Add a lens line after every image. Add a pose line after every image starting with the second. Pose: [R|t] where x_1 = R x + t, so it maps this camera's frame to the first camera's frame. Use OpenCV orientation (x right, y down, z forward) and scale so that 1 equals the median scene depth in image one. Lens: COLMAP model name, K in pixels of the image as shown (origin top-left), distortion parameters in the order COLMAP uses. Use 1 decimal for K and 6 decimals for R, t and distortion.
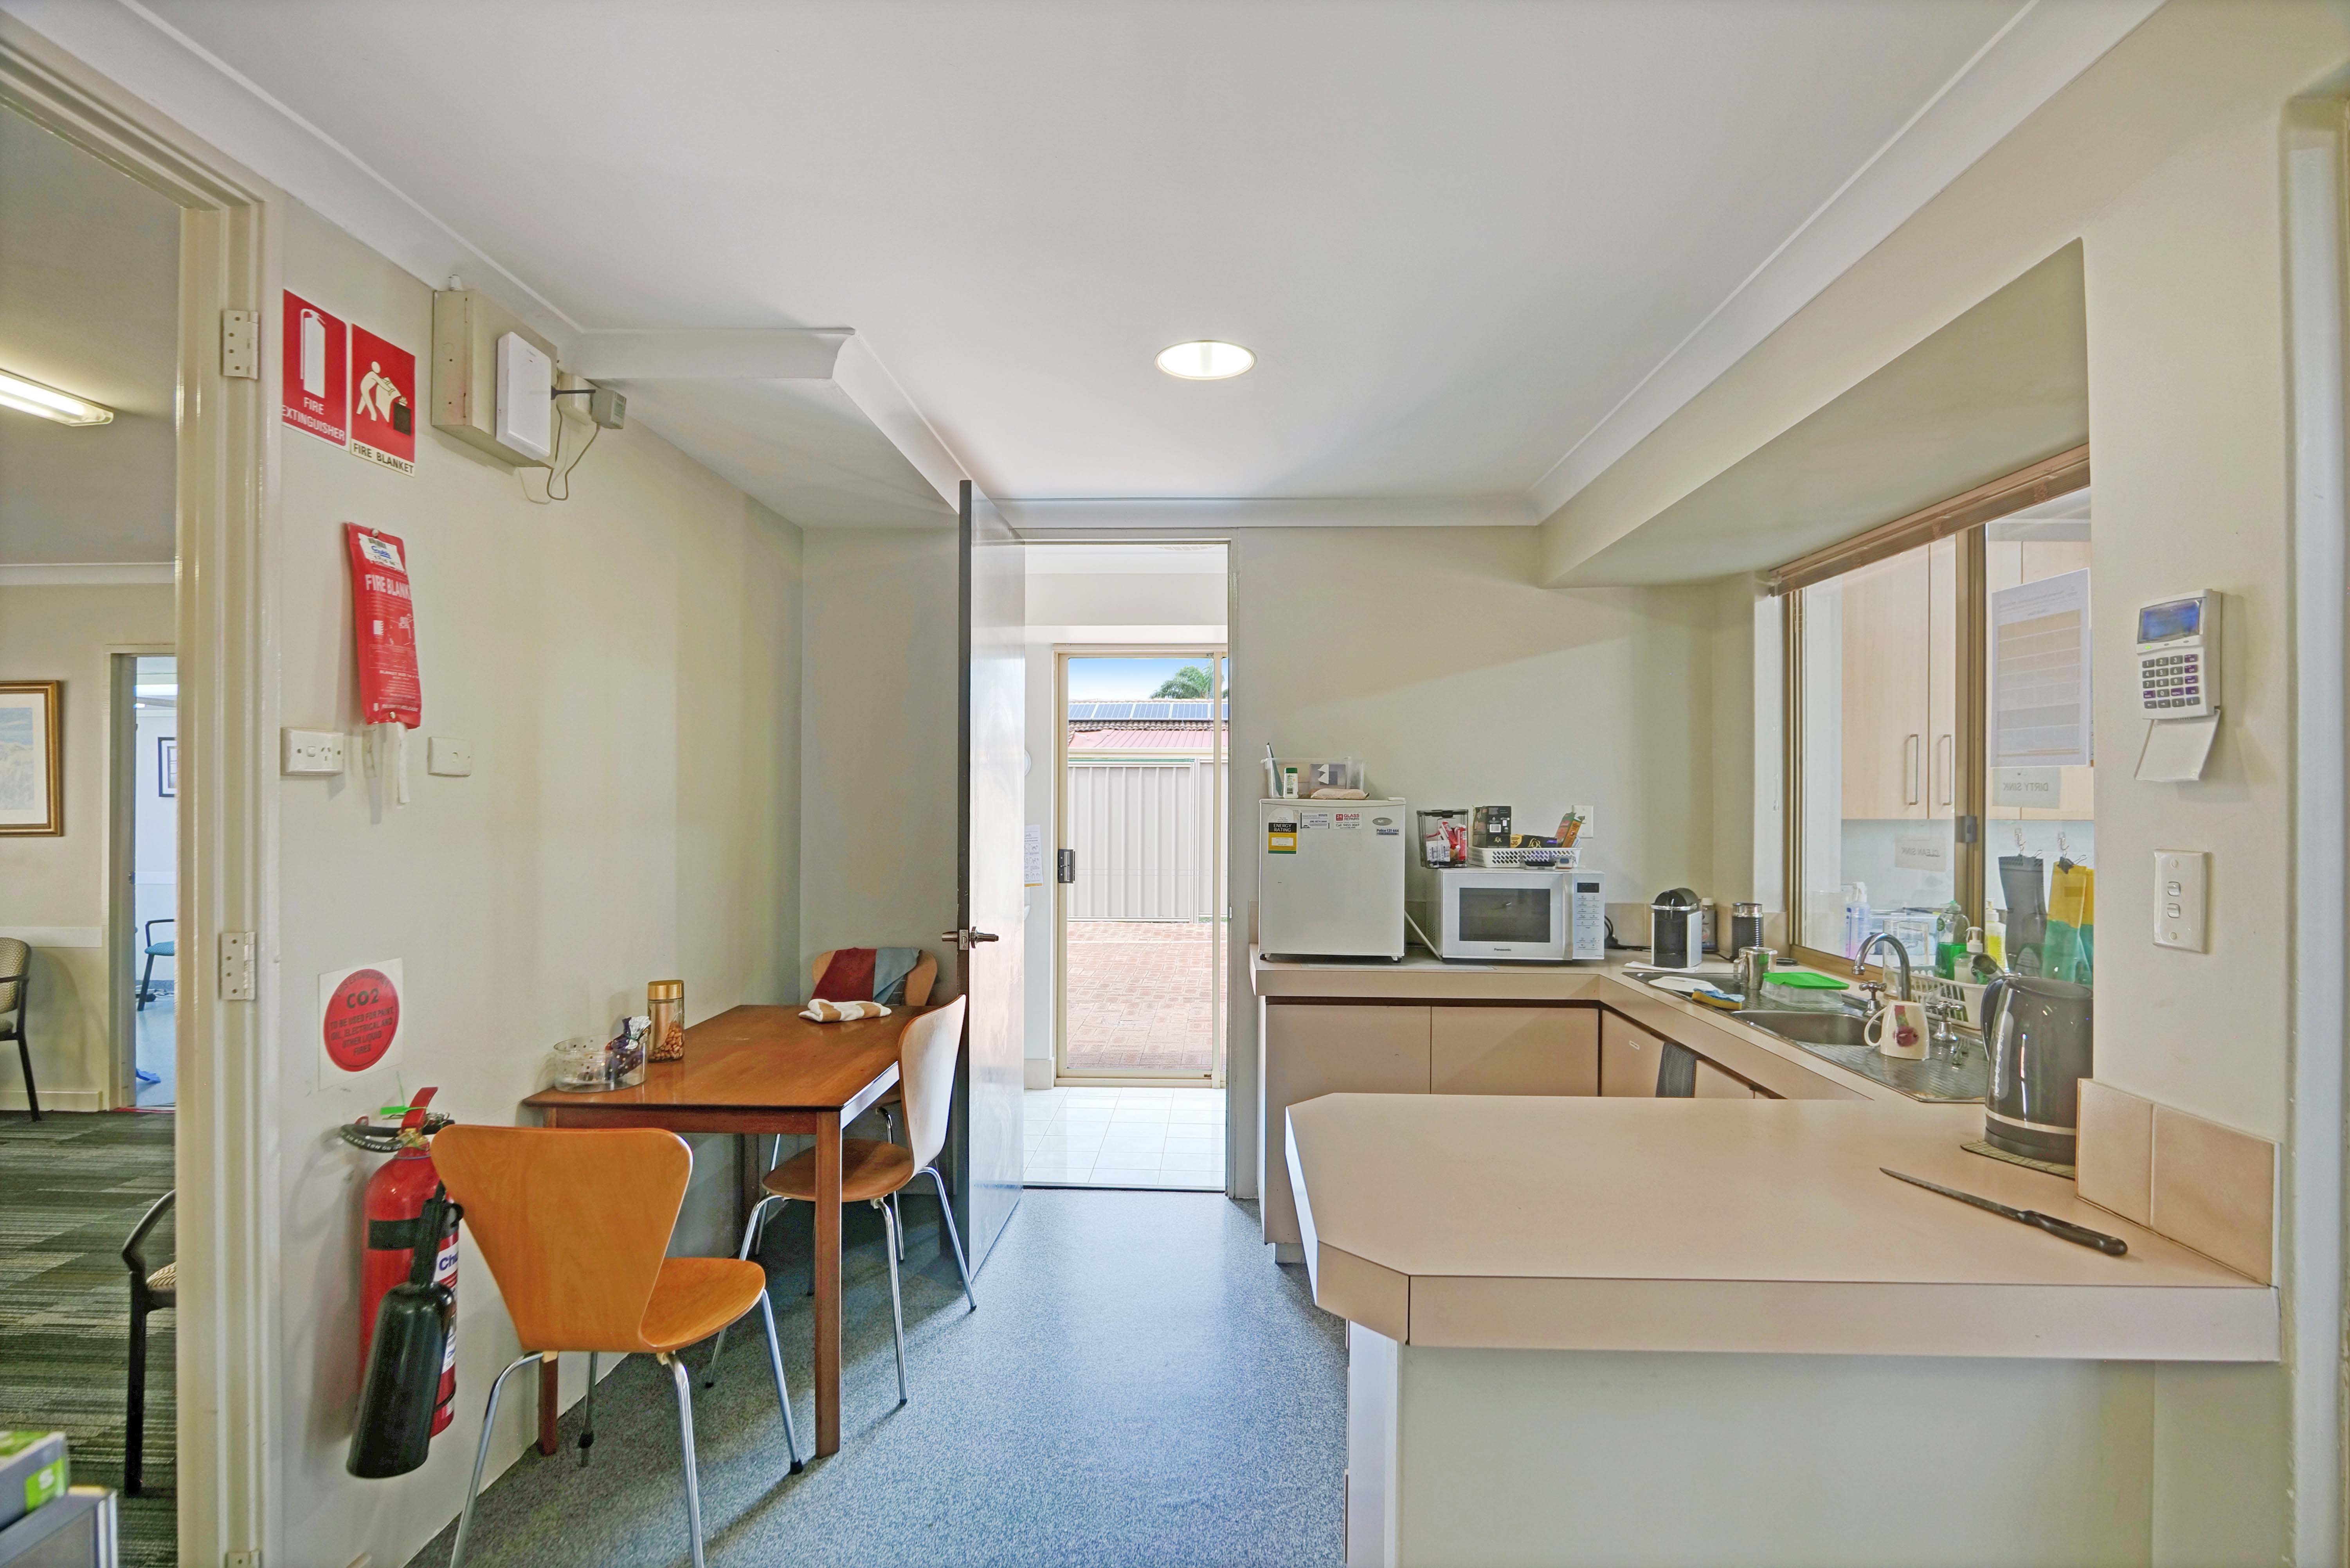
lens RADIAL K [[1101.9, 0, 1179.8], [0, 1101.9, 787.8], [0, 0, 1]] dist [-0.014923, 0.008506]
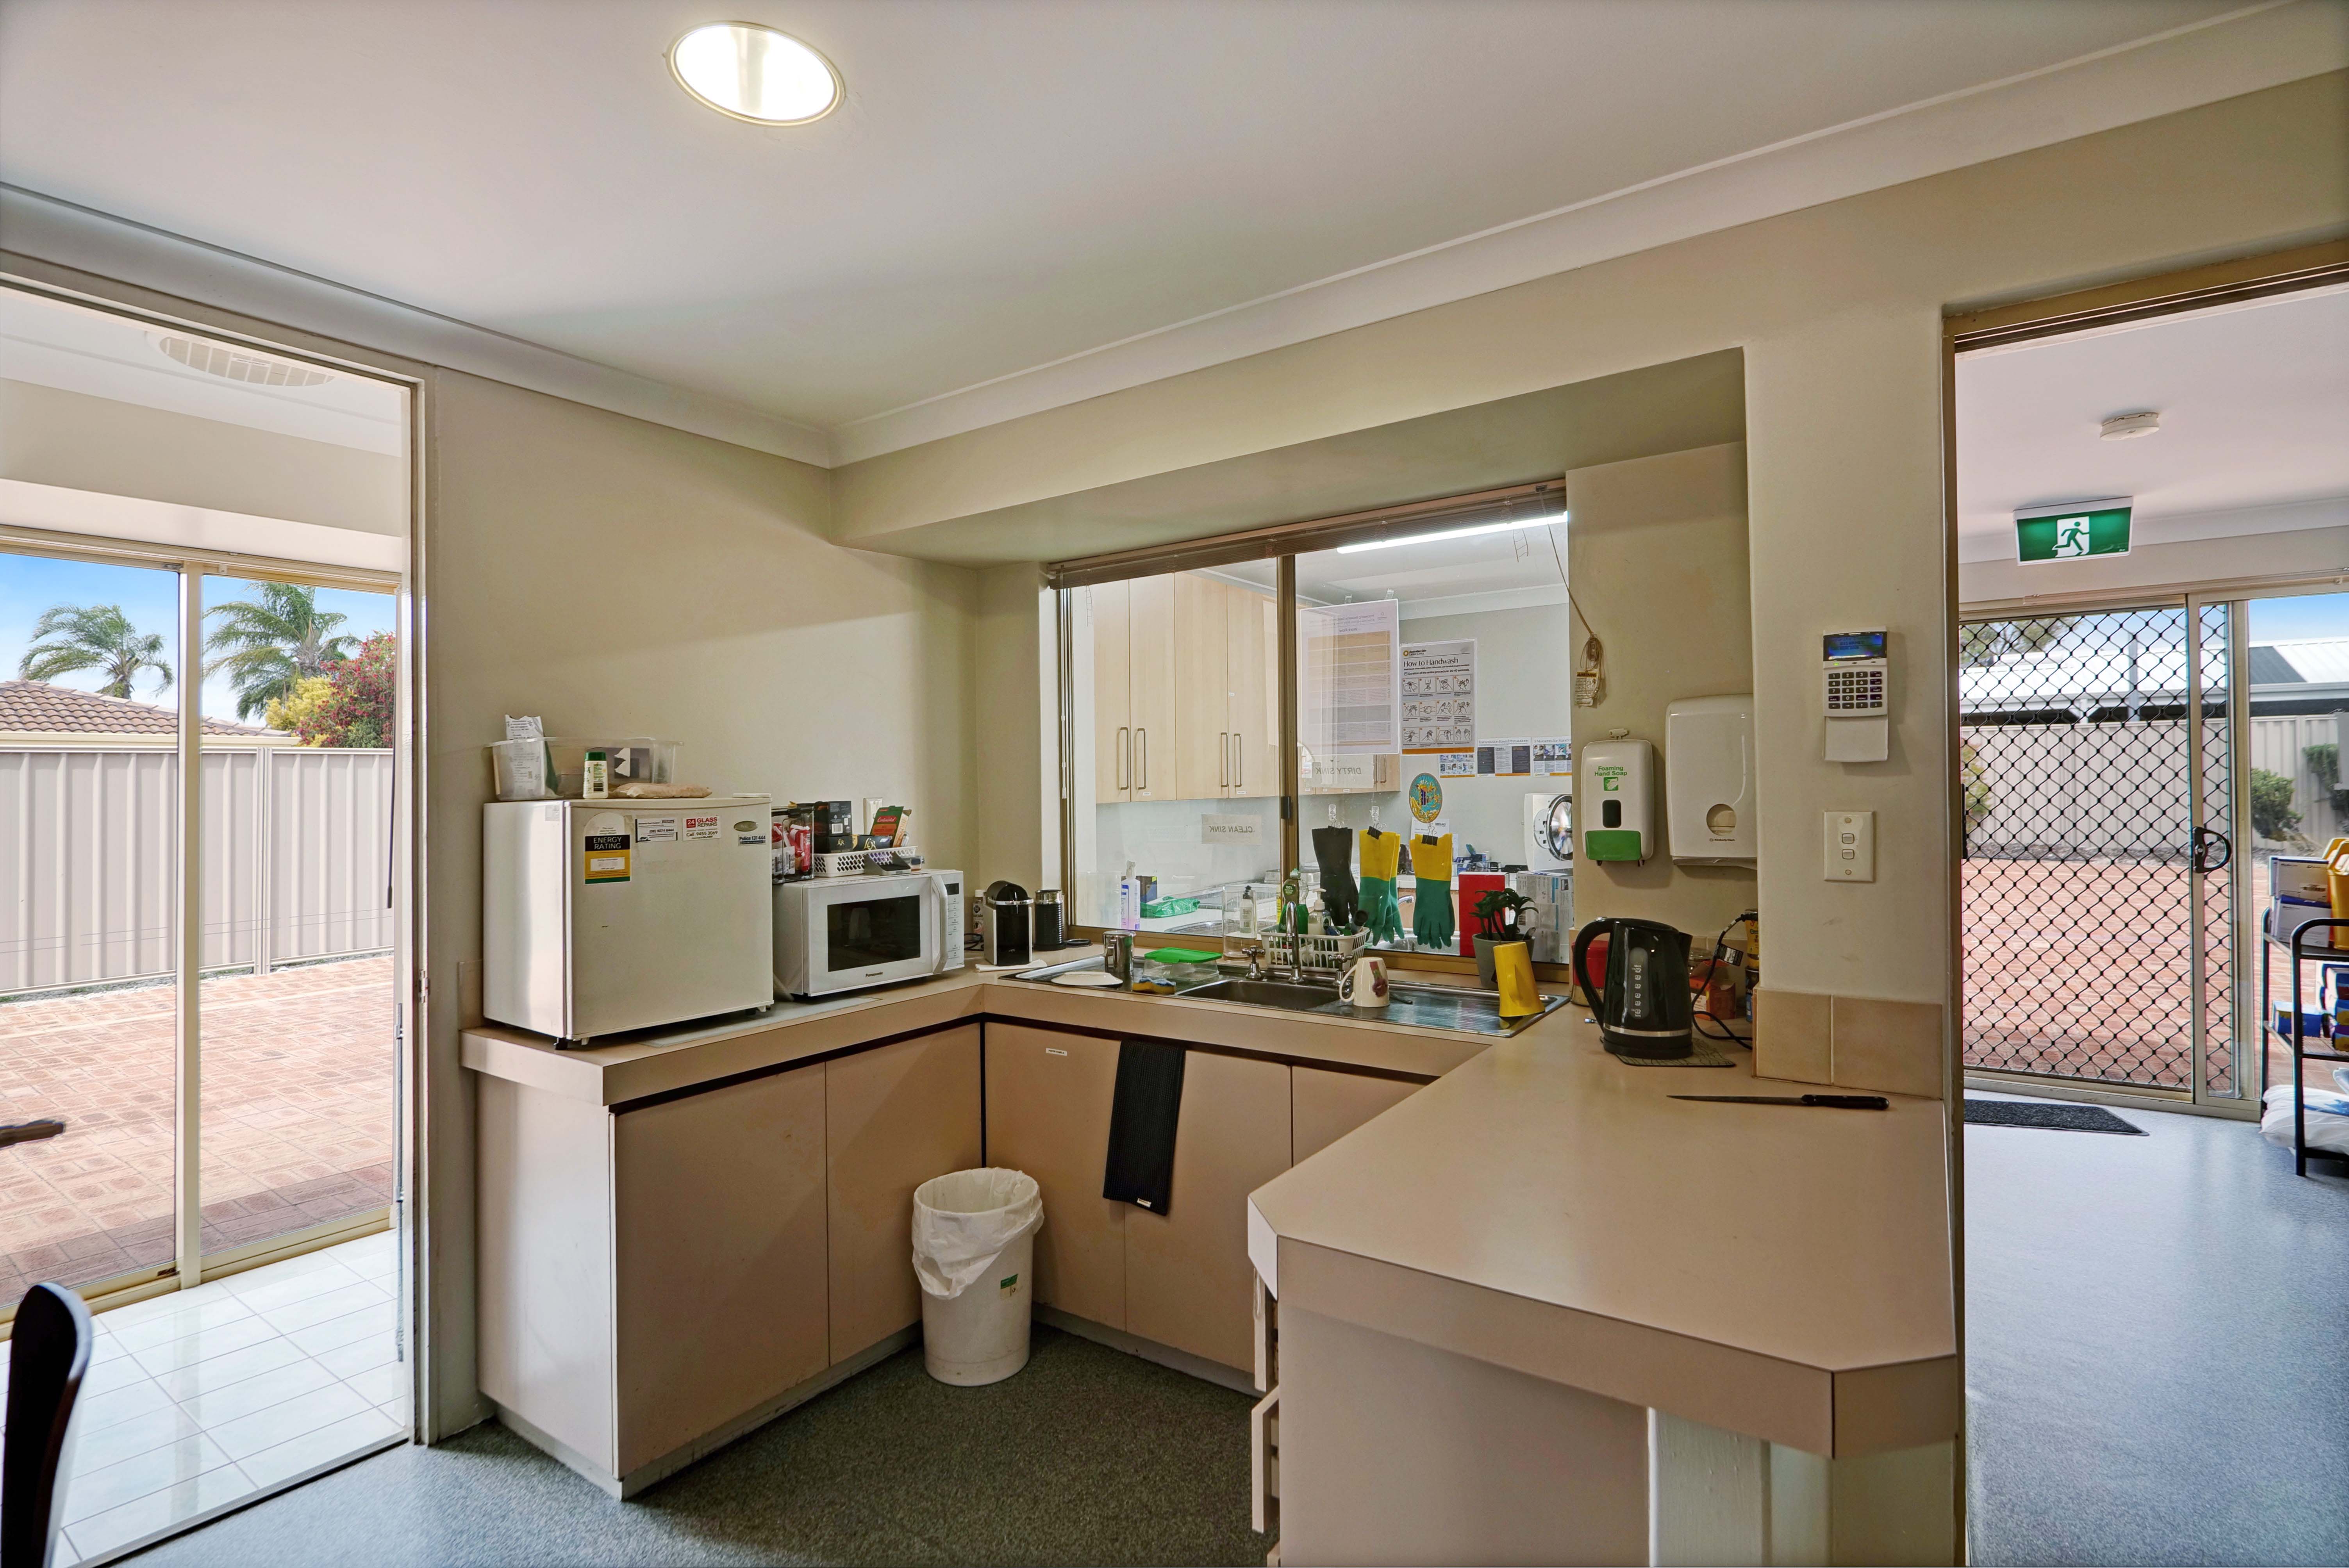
lens RADIAL K [[1101.5, 0, 1179.3], [0, 1101.5, 787.8], [0, 0, 1]] dist [-0.014923, 0.008506]
pose [[0.546014, -0.019096, 0.837558, -0.270354], [0.013744, 0.999810, 0.013835, -0.001240], [-0.837663, 0.003957, 0.546173, 0.351379]]
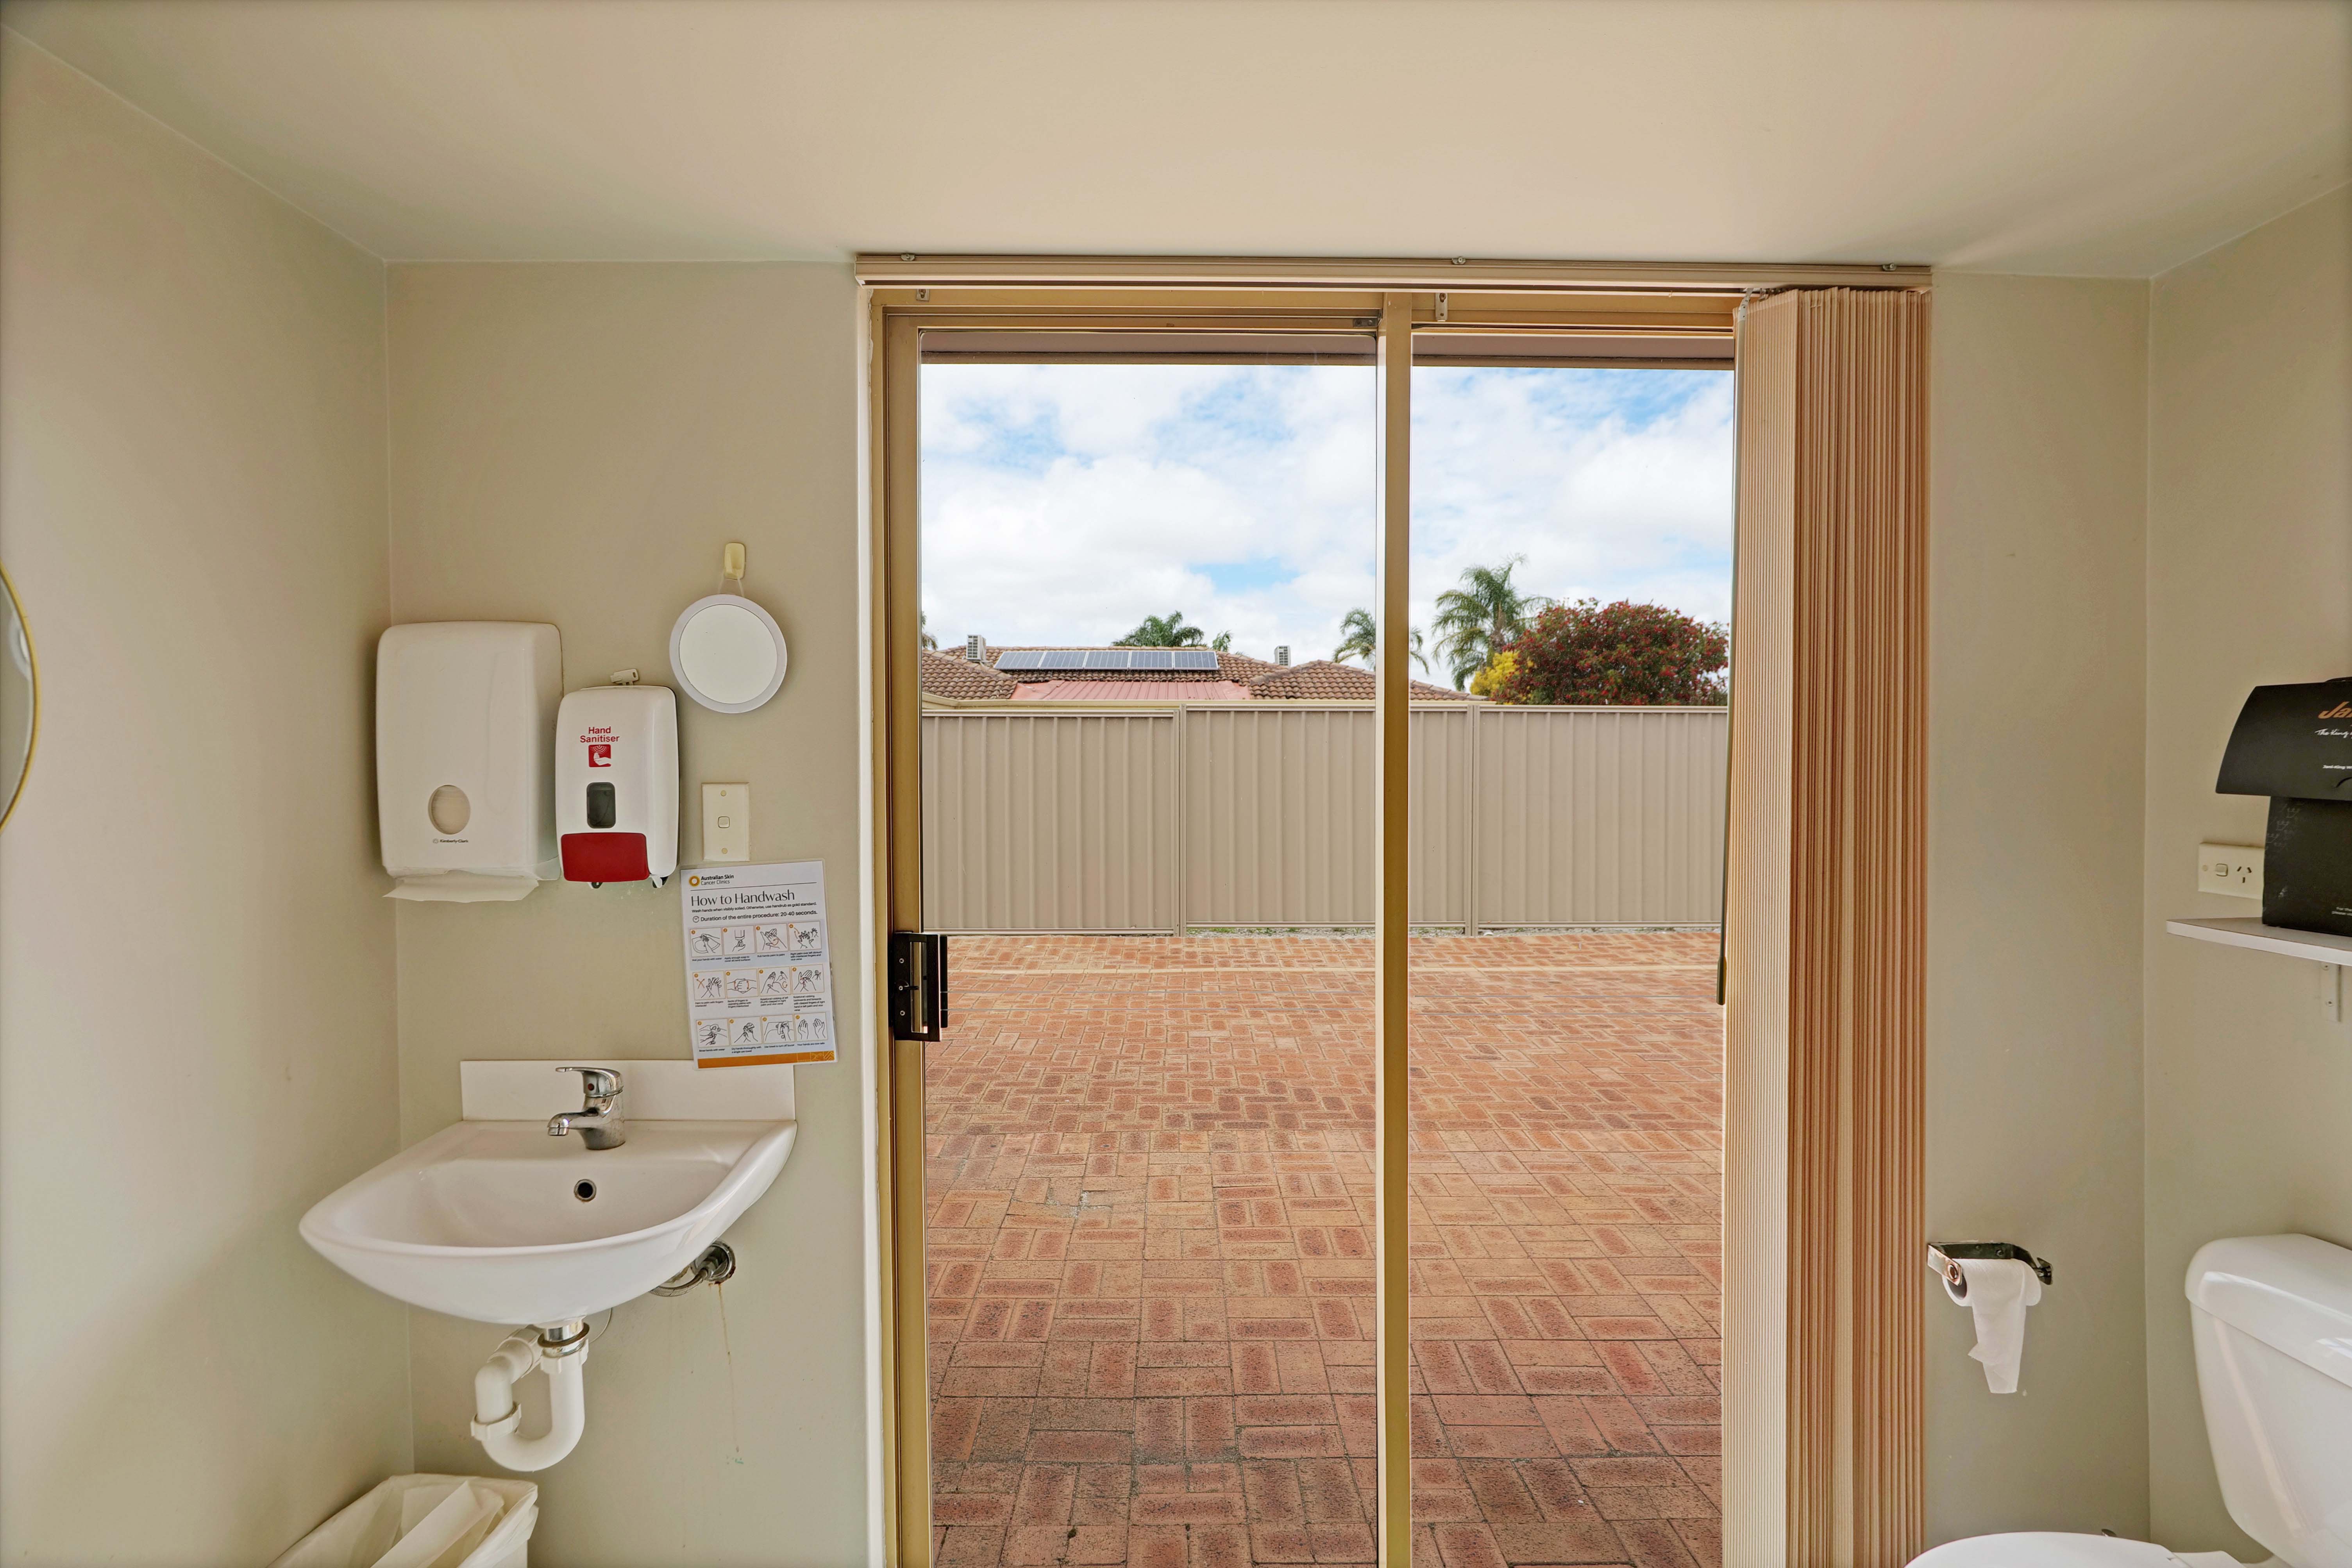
lens RADIAL K [[1103.1, 0, 1180.8], [0, 1103.1, 787.8], [0, 0, 1]] dist [-0.014923, 0.008506]
pose [[0.998975, -0.007583, 0.044620, -0.068172], [0.005950, 0.999312, 0.036602, 0.004645], [-0.044866, -0.036299, 0.998333, 1.120198]]
